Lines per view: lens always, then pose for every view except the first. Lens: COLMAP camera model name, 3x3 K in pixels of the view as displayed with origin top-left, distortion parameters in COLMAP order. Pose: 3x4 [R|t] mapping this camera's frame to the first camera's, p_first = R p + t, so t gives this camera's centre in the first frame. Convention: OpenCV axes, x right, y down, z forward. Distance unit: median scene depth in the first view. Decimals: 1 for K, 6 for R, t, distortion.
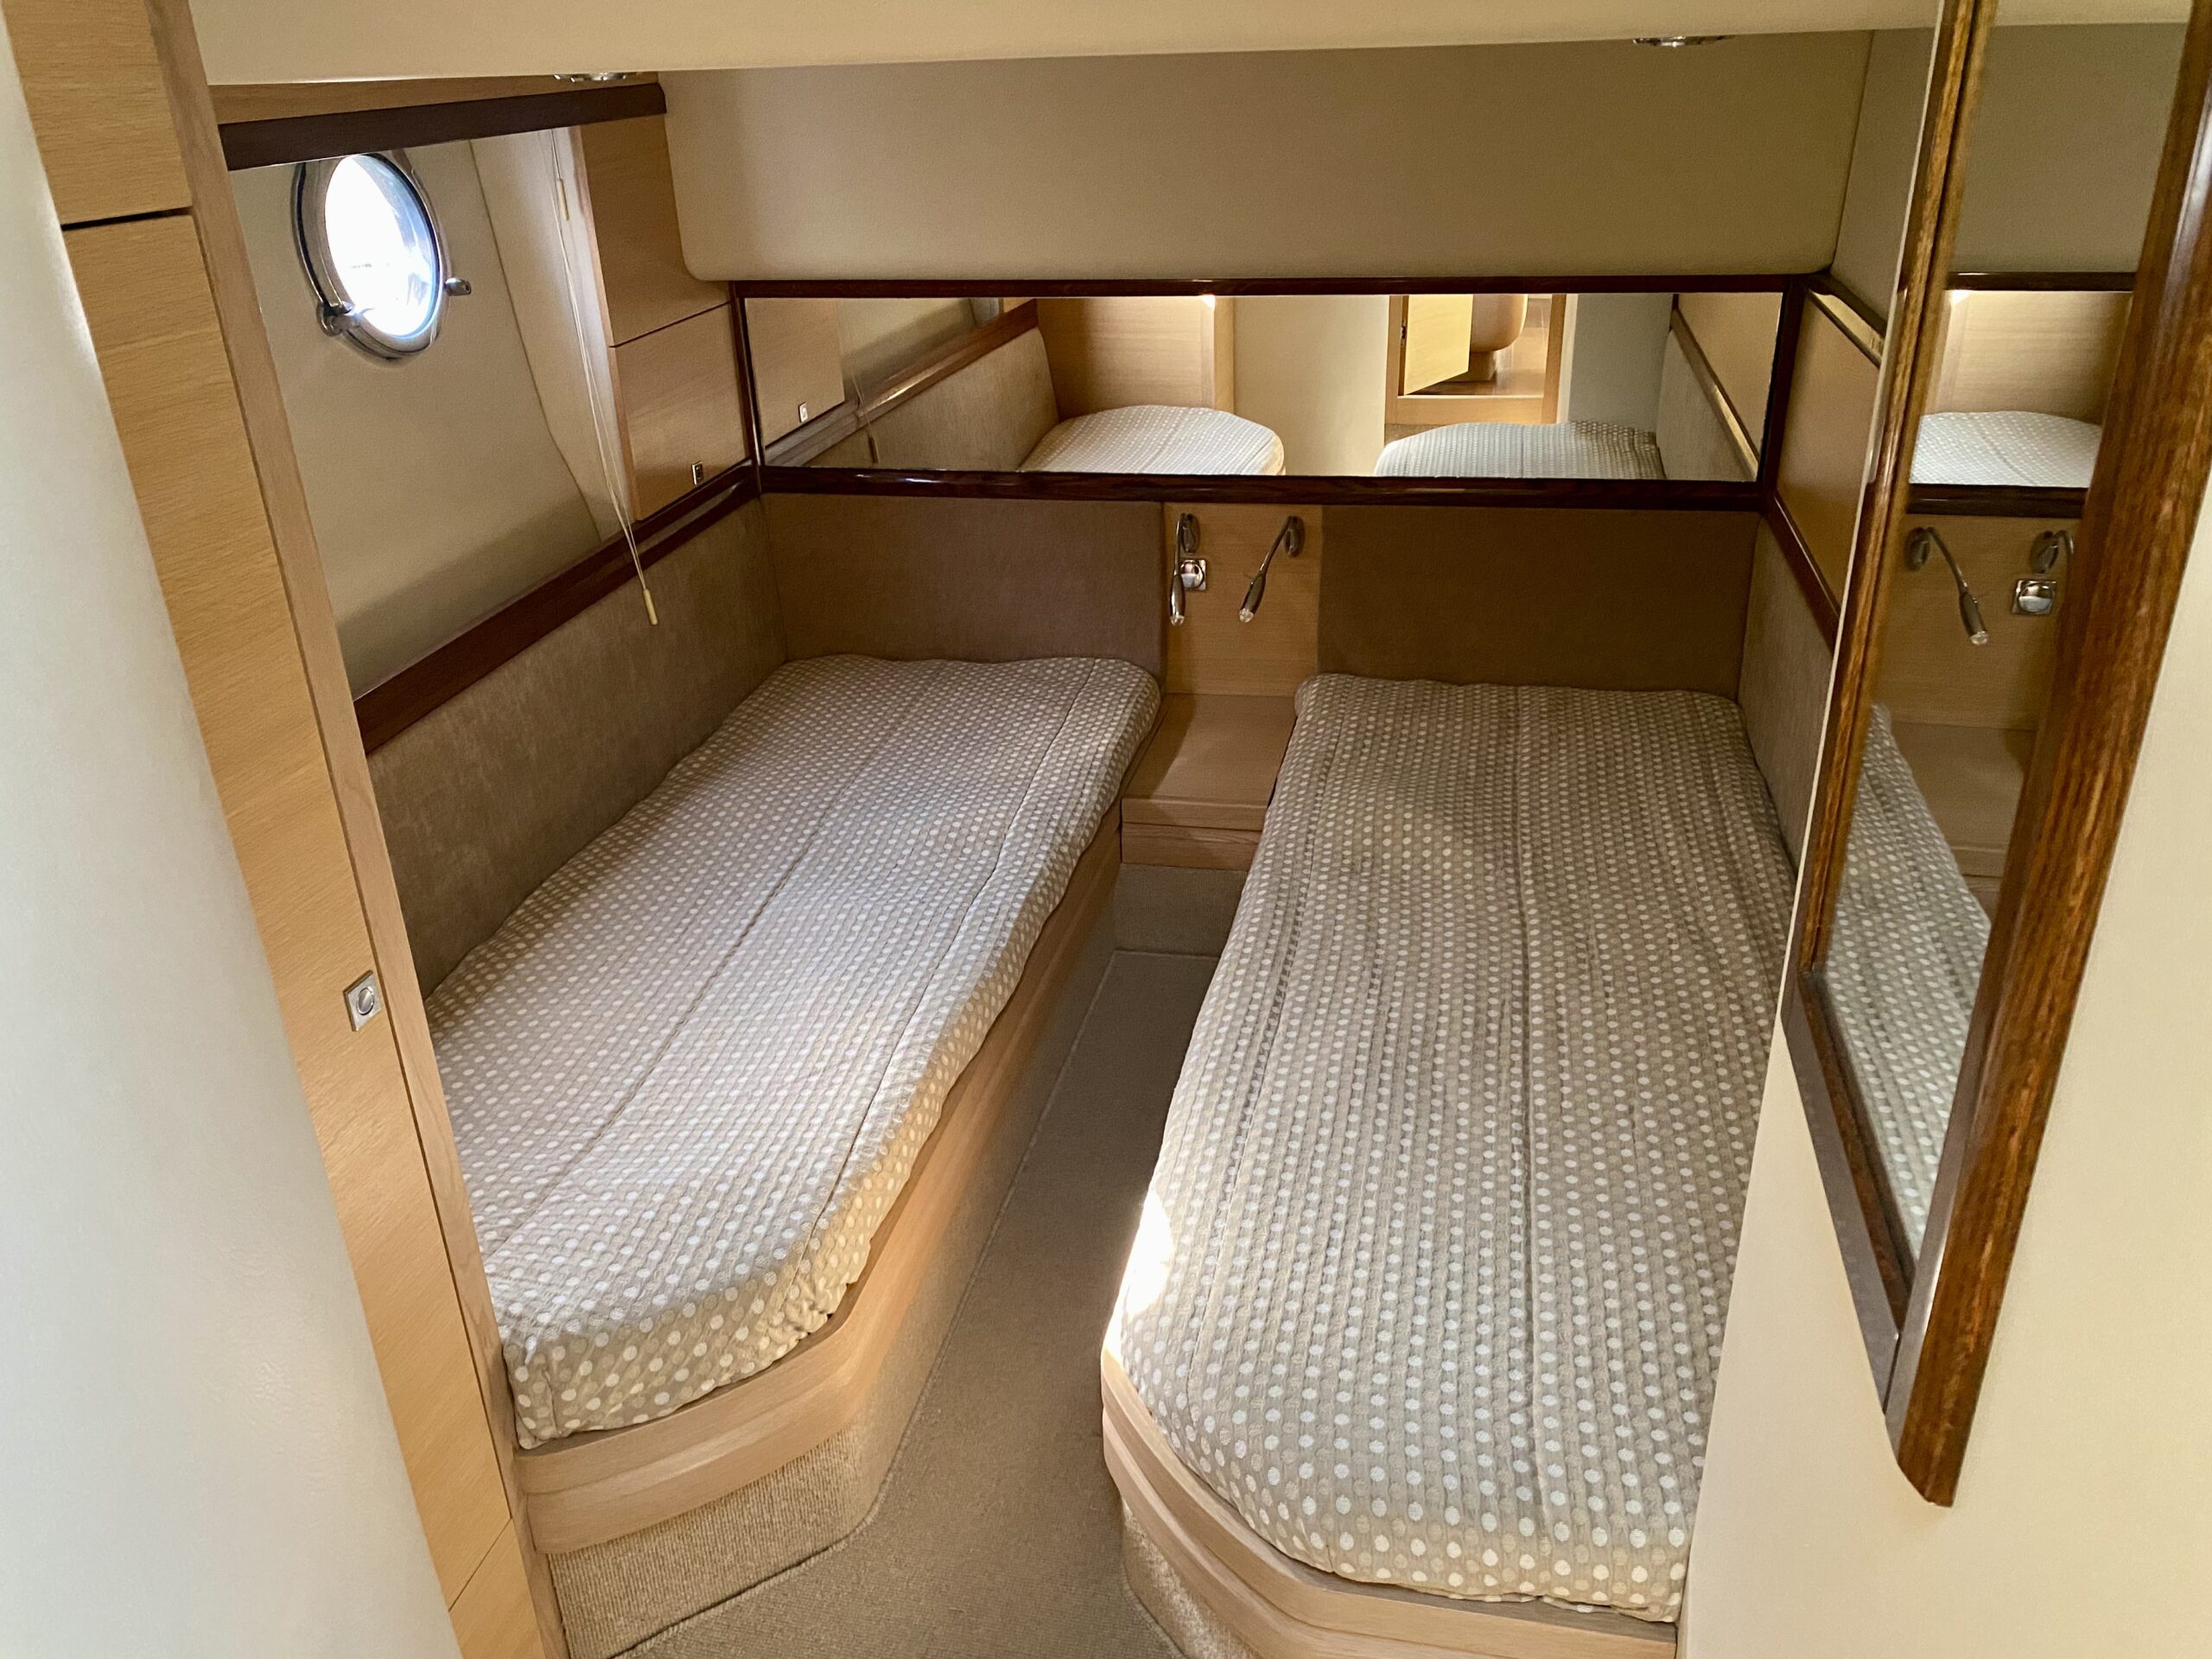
lens RADIAL K [[1735.1, 0, 1089.9], [0, 1735.1, 822.9], [0, 0, 1]] dist [0.090705, -0.161738]
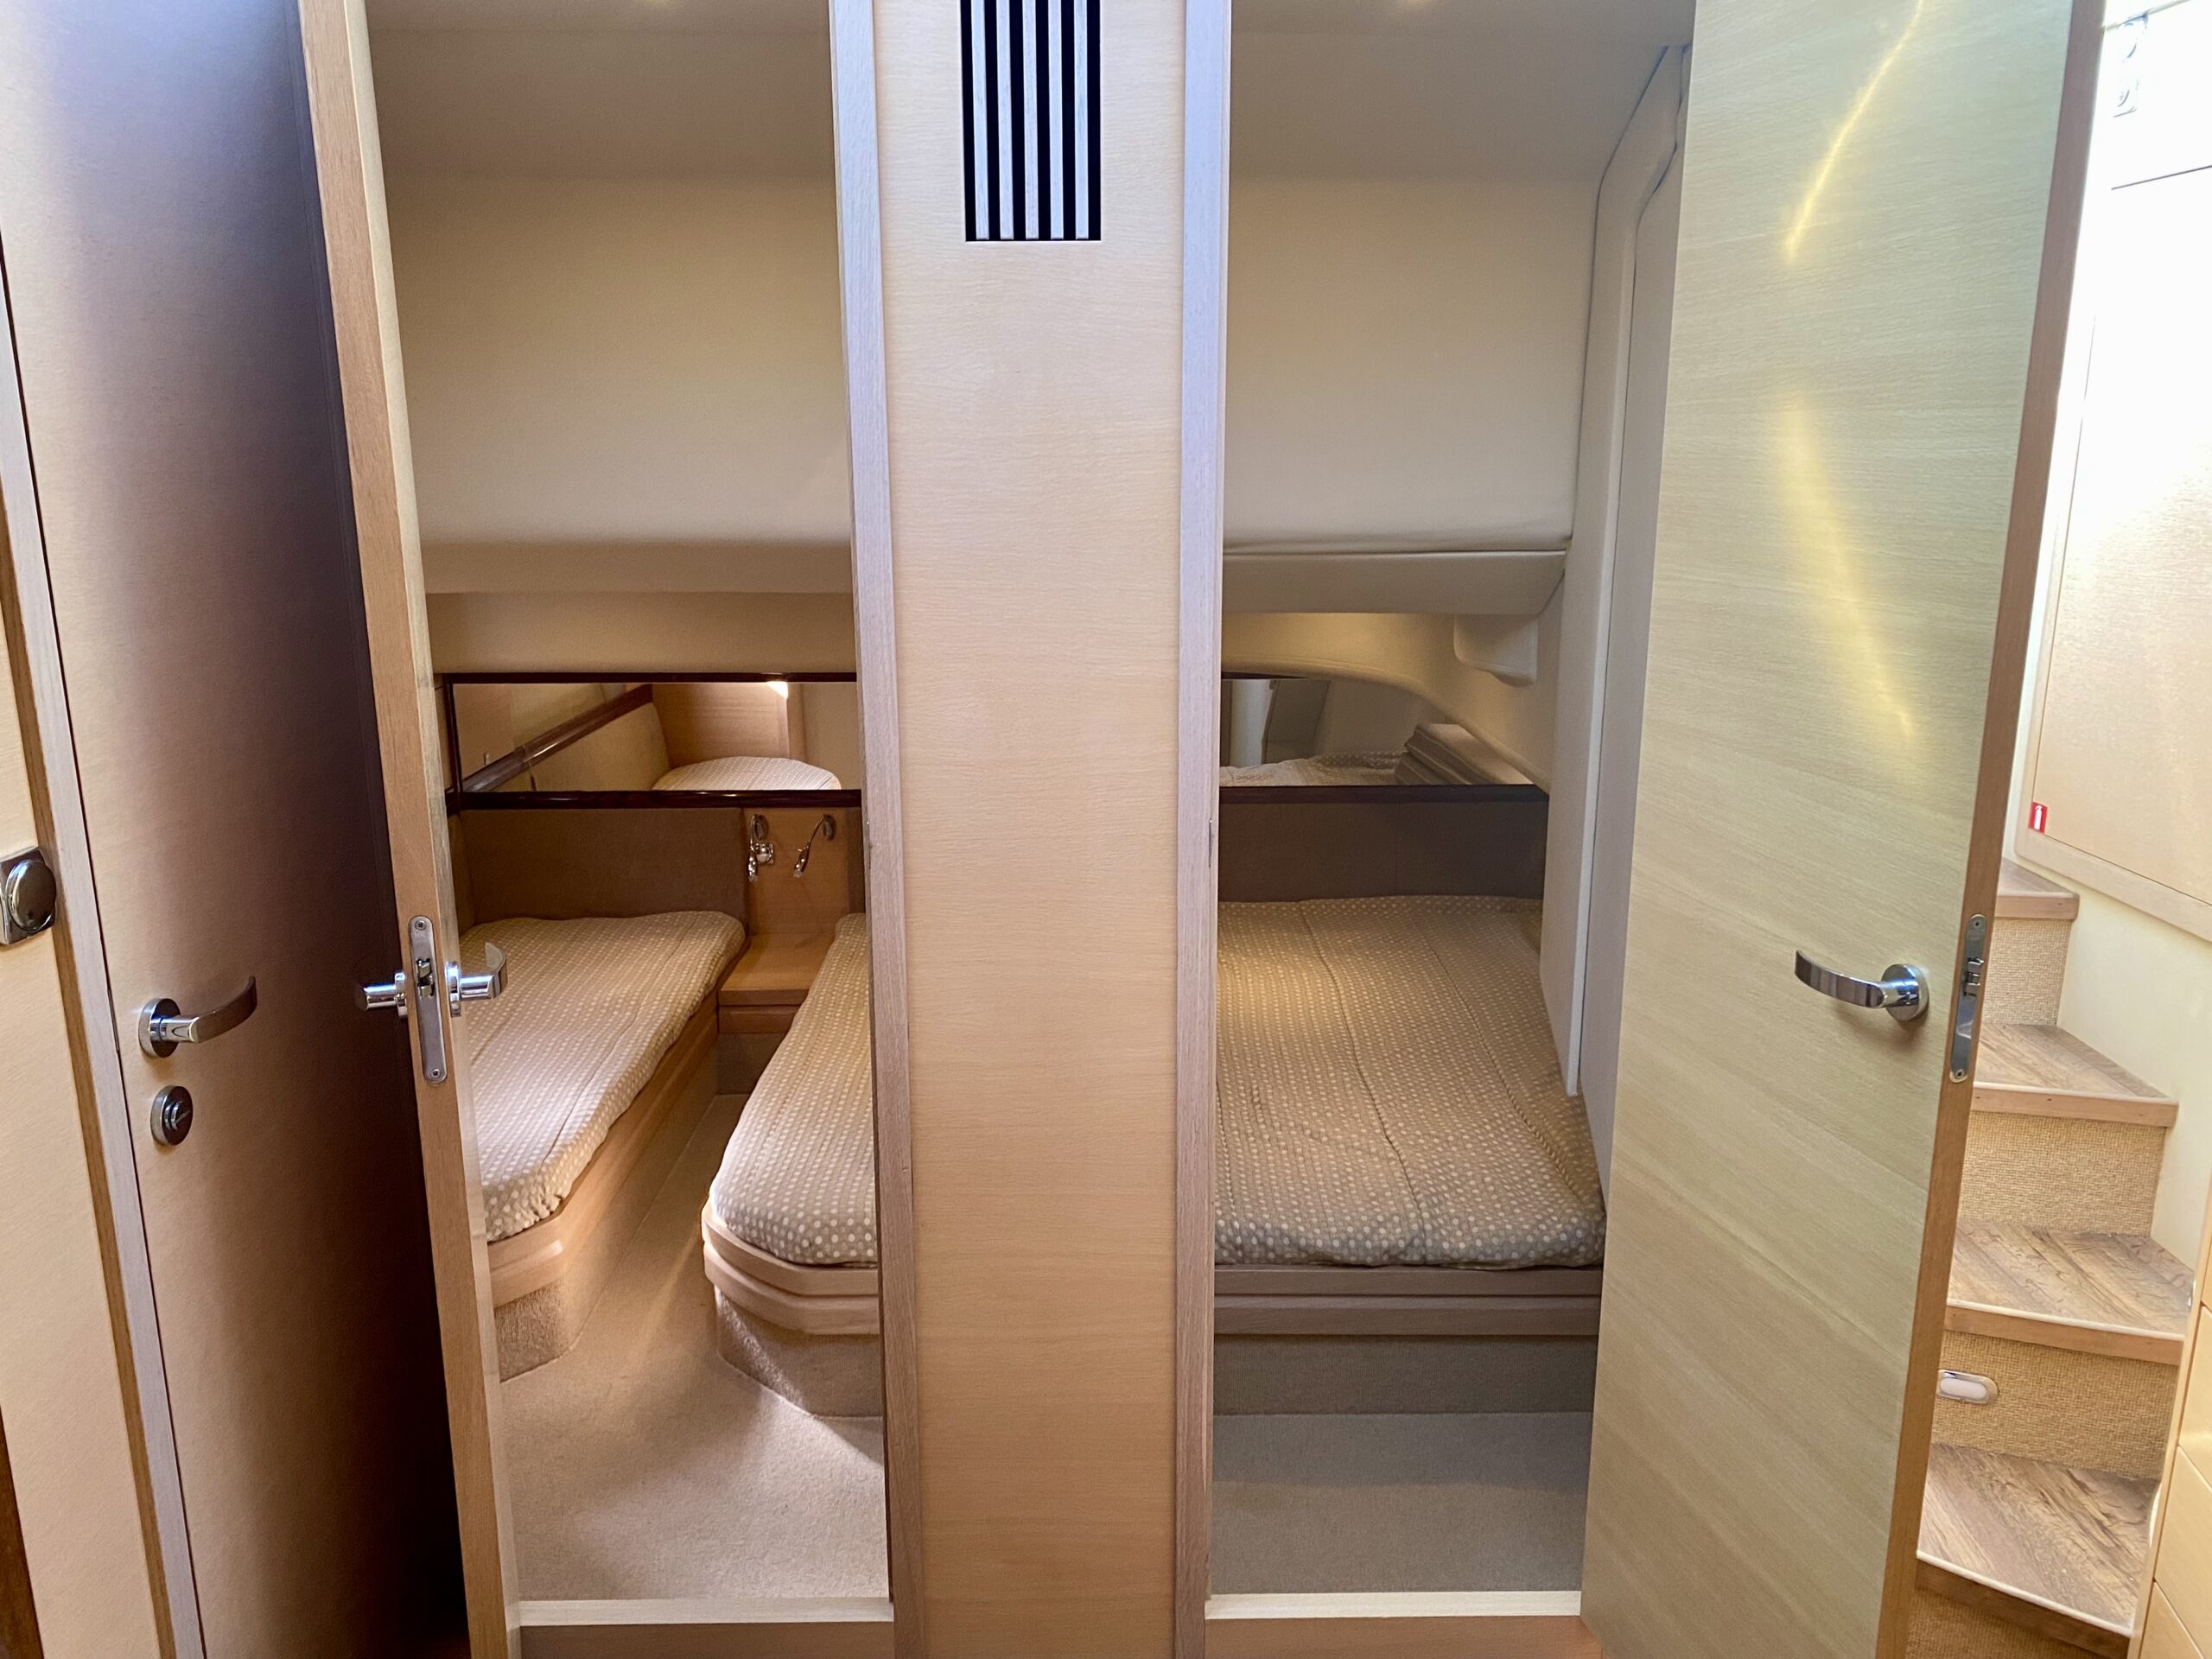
lens RADIAL K [[1735.1, 0, 1089.9], [0, 1735.1, 822.9], [0, 0, 1]] dist [0.090705, -0.161738]
pose [[0.976281, -0.023597, 0.215218, 0.011191], [0.067944, 0.977218, -0.201067, 0.182445], [-0.205570, 0.210921, 0.955643, -0.611656]]
